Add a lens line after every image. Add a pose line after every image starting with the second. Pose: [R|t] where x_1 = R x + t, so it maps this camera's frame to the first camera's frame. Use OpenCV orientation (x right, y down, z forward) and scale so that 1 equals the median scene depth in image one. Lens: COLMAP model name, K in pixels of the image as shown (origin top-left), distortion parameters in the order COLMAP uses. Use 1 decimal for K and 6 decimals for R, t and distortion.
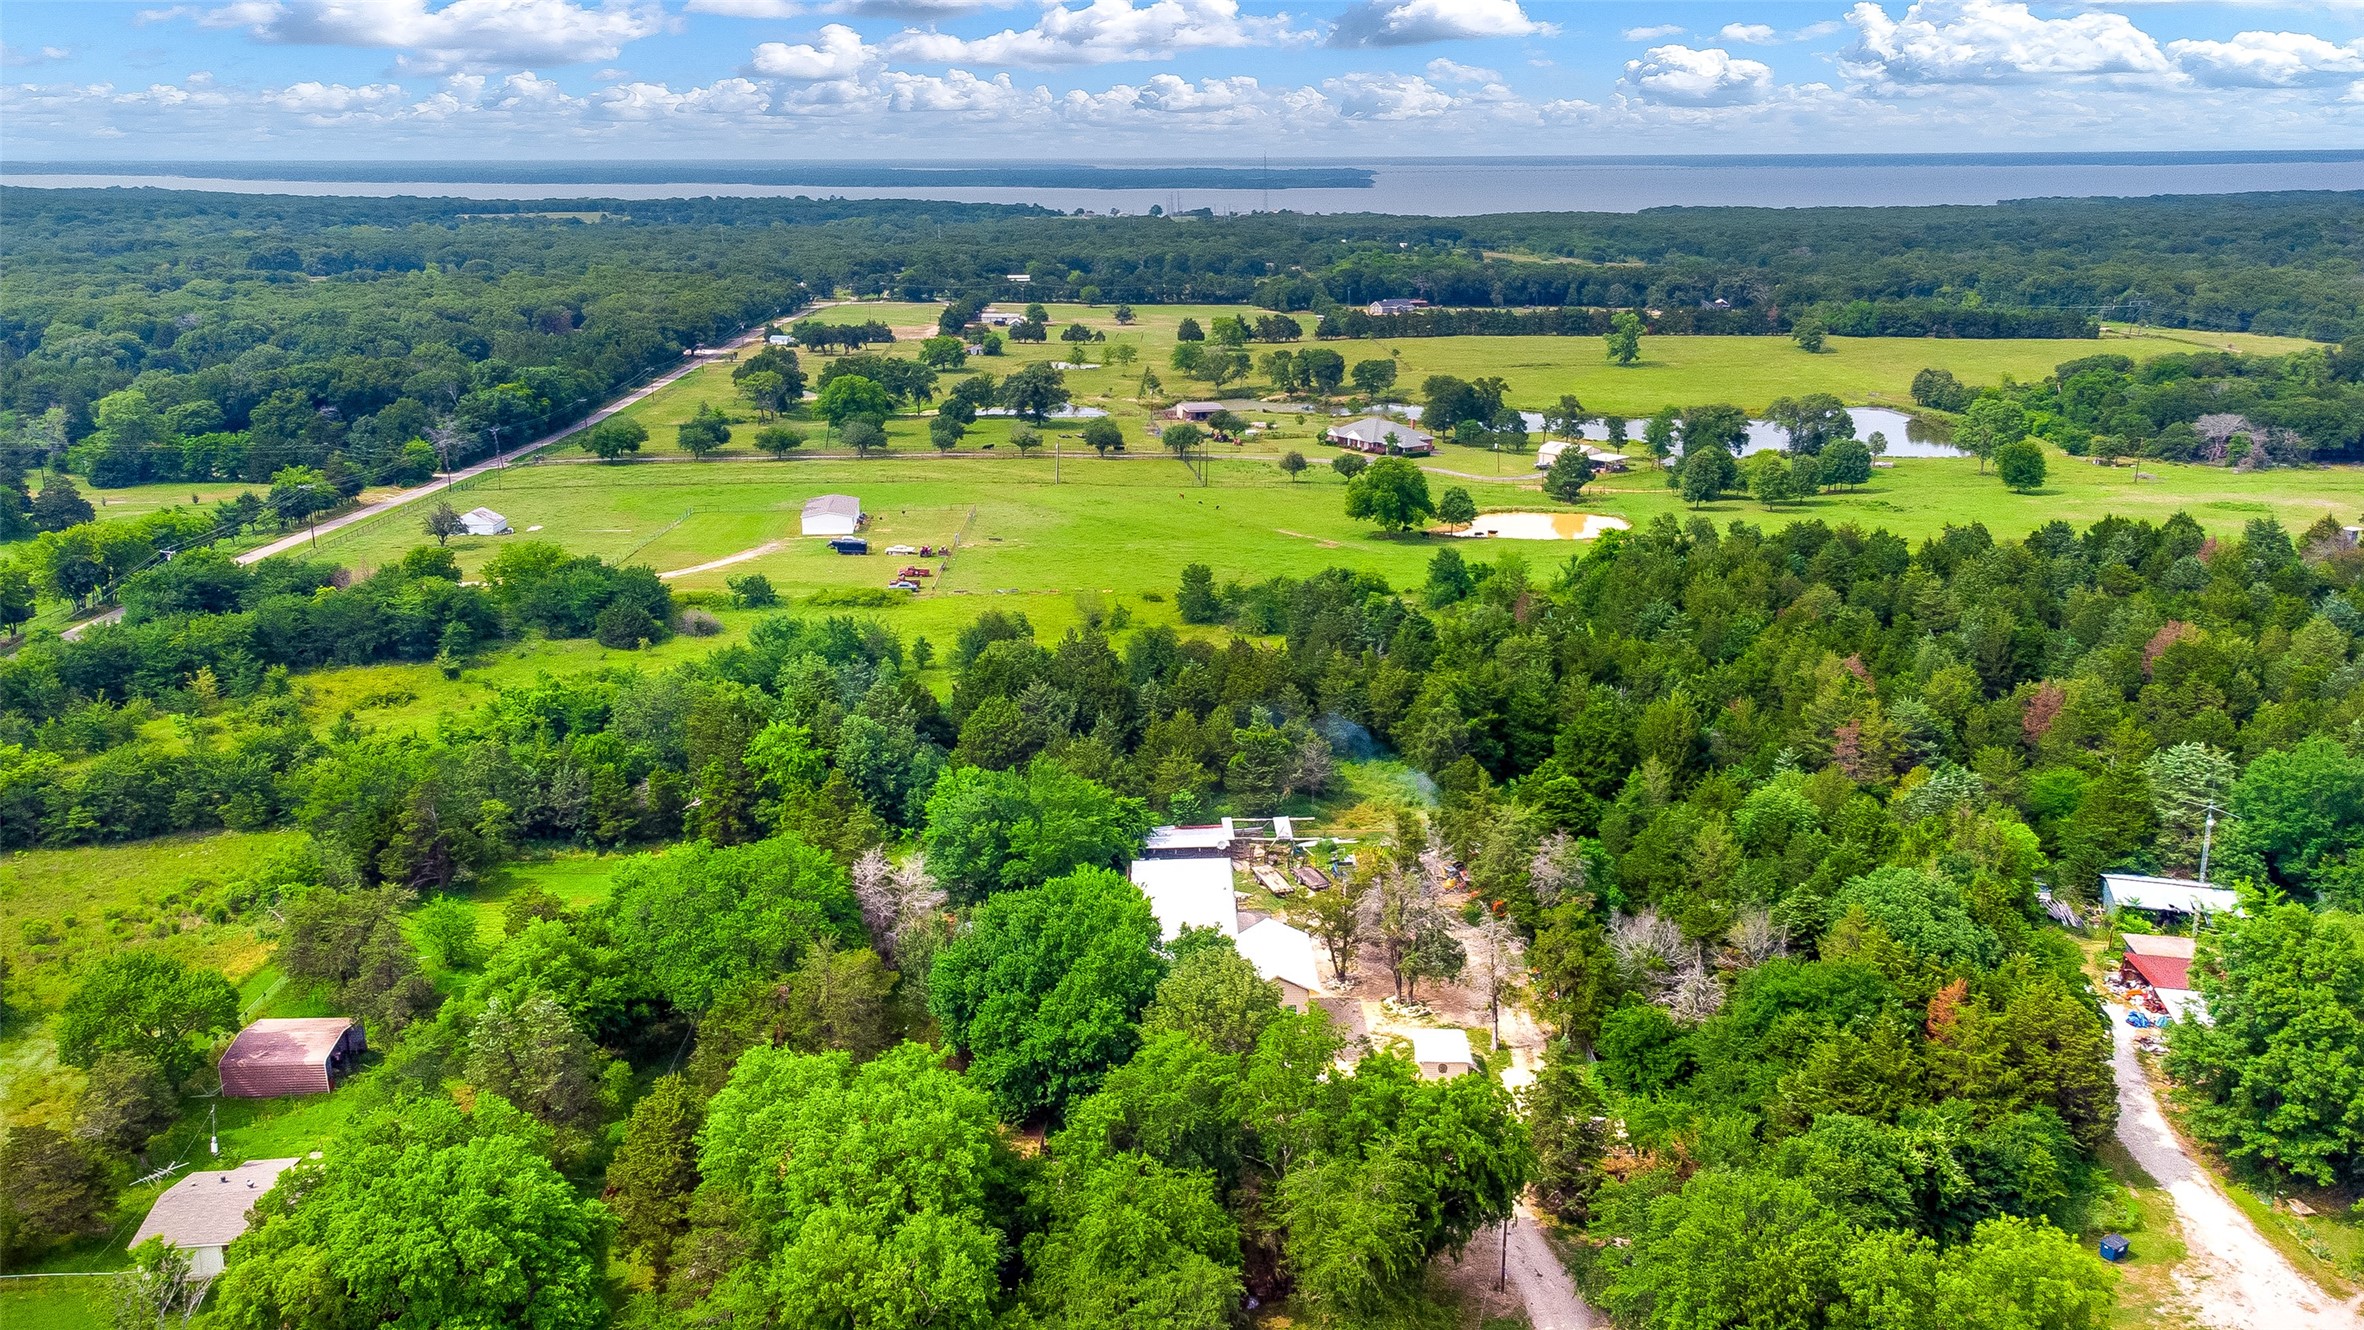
lens RADIAL K [[1714.5, 0, 1182.8], [0, 1714.5, 613.9], [0, 0, 1]] dist [0.037506, 0.044884]
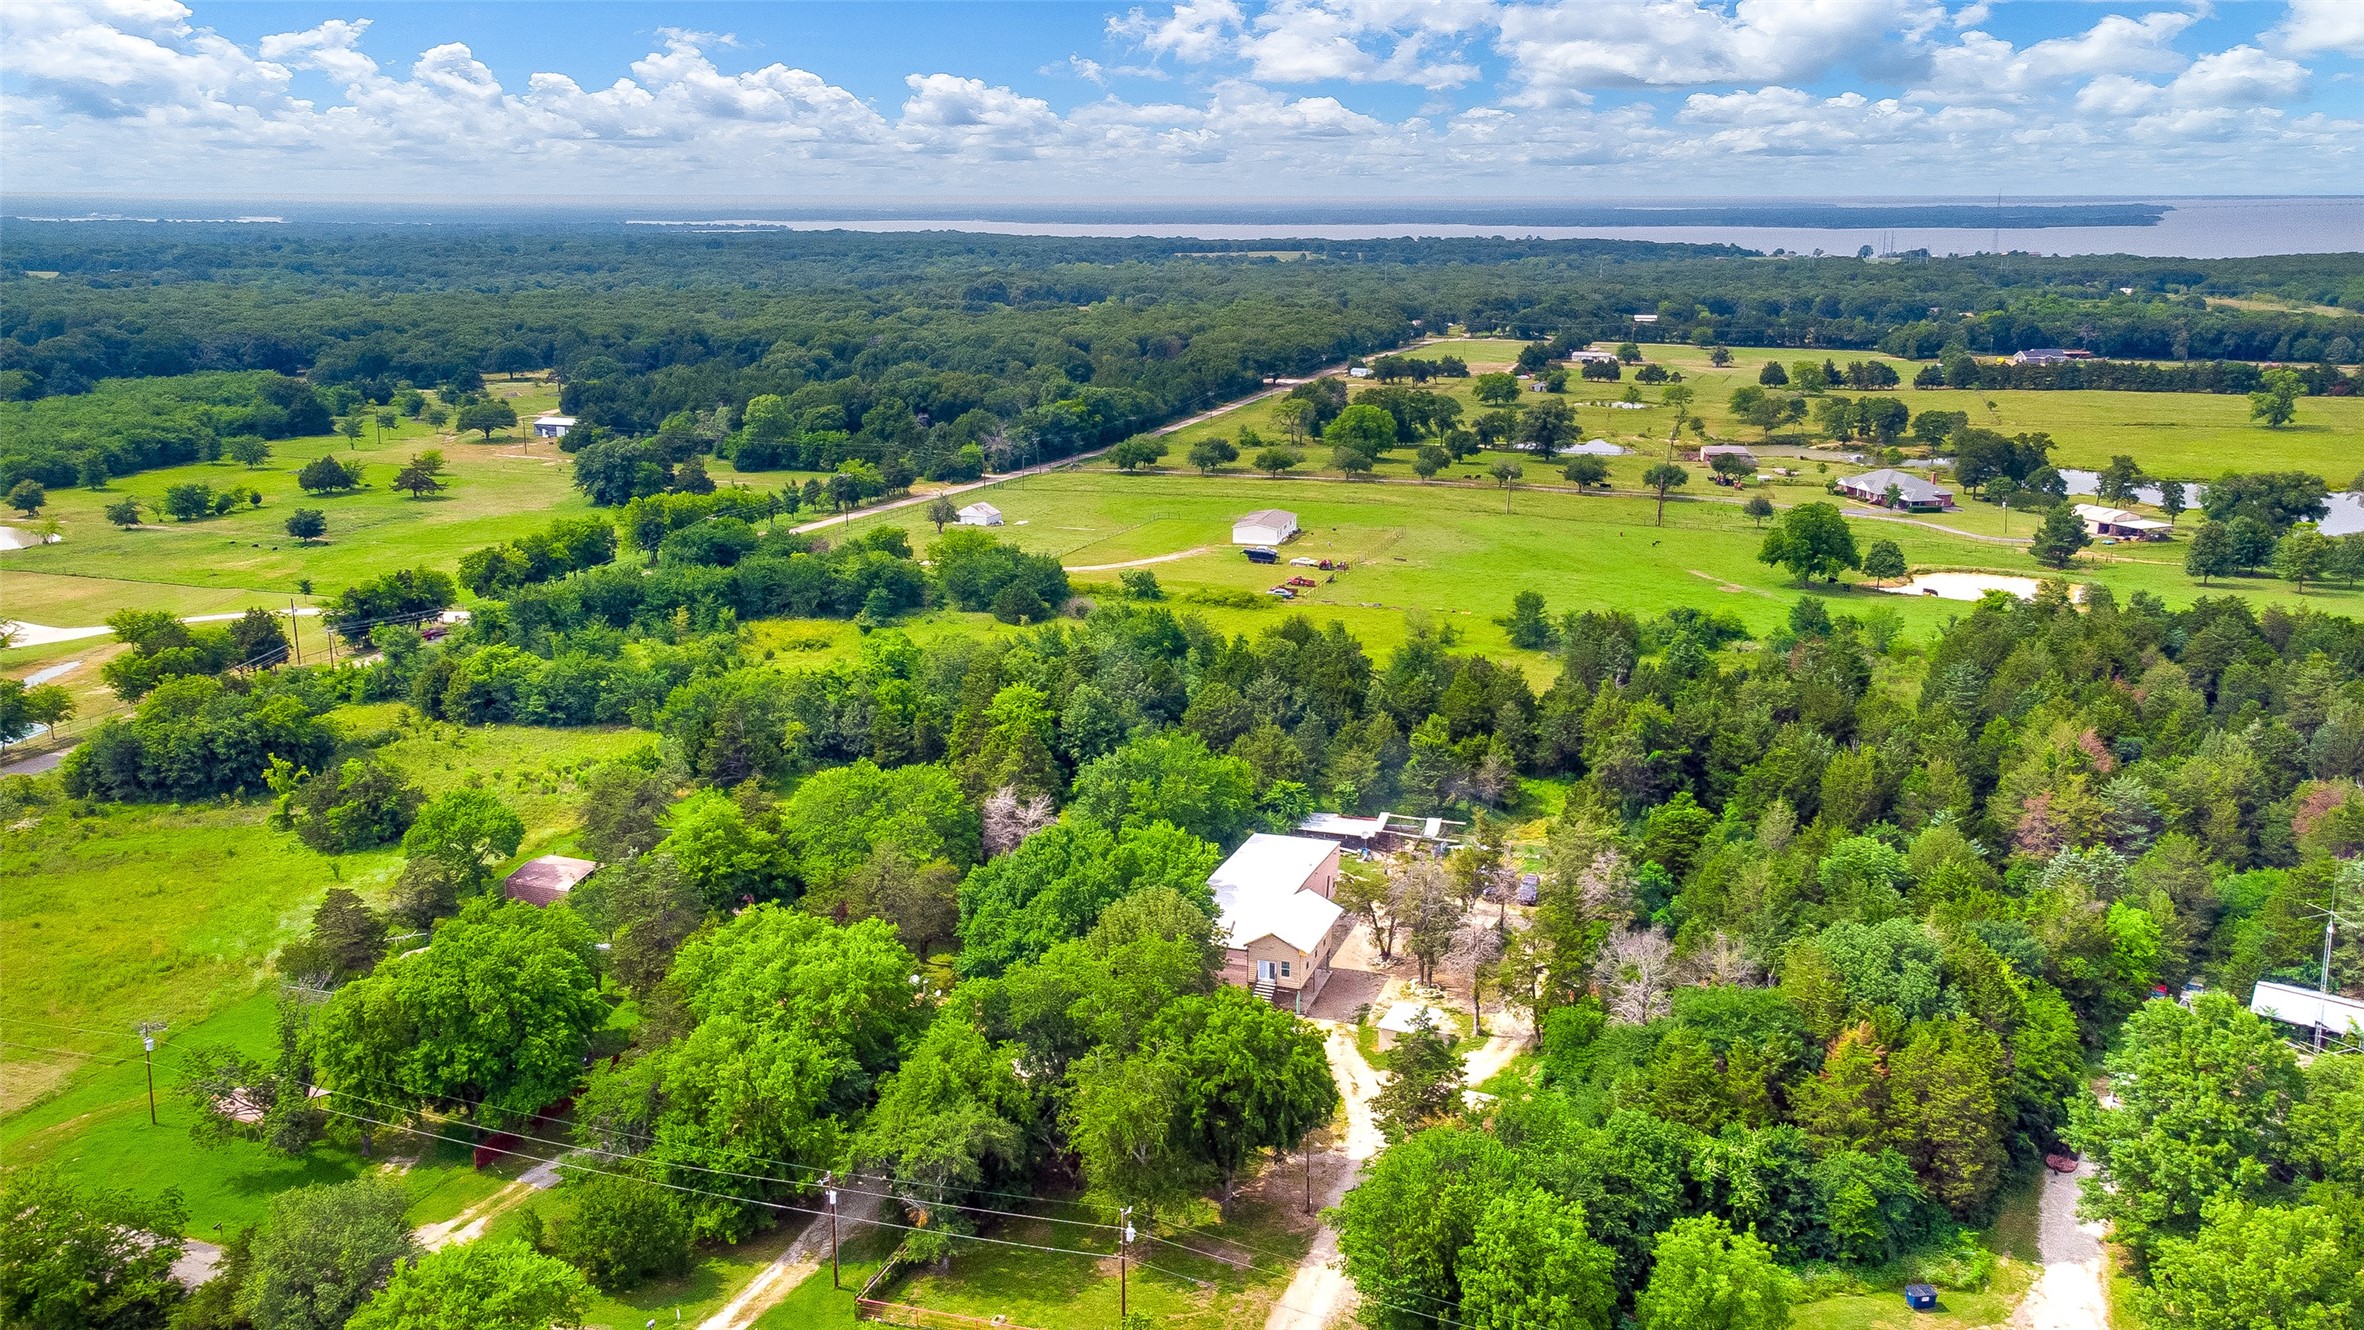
lens RADIAL K [[1721.8, 0, 1244.8], [0, 1721.8, 582.4], [0, 0, 1]] dist [0.052283, 0.000369]
pose [[0.937741, 0.075190, -0.339099, 0.131474], [-0.088804, 0.995741, -0.024787, 0.004483], [0.335791, 0.053357, 0.940424, -0.023140]]
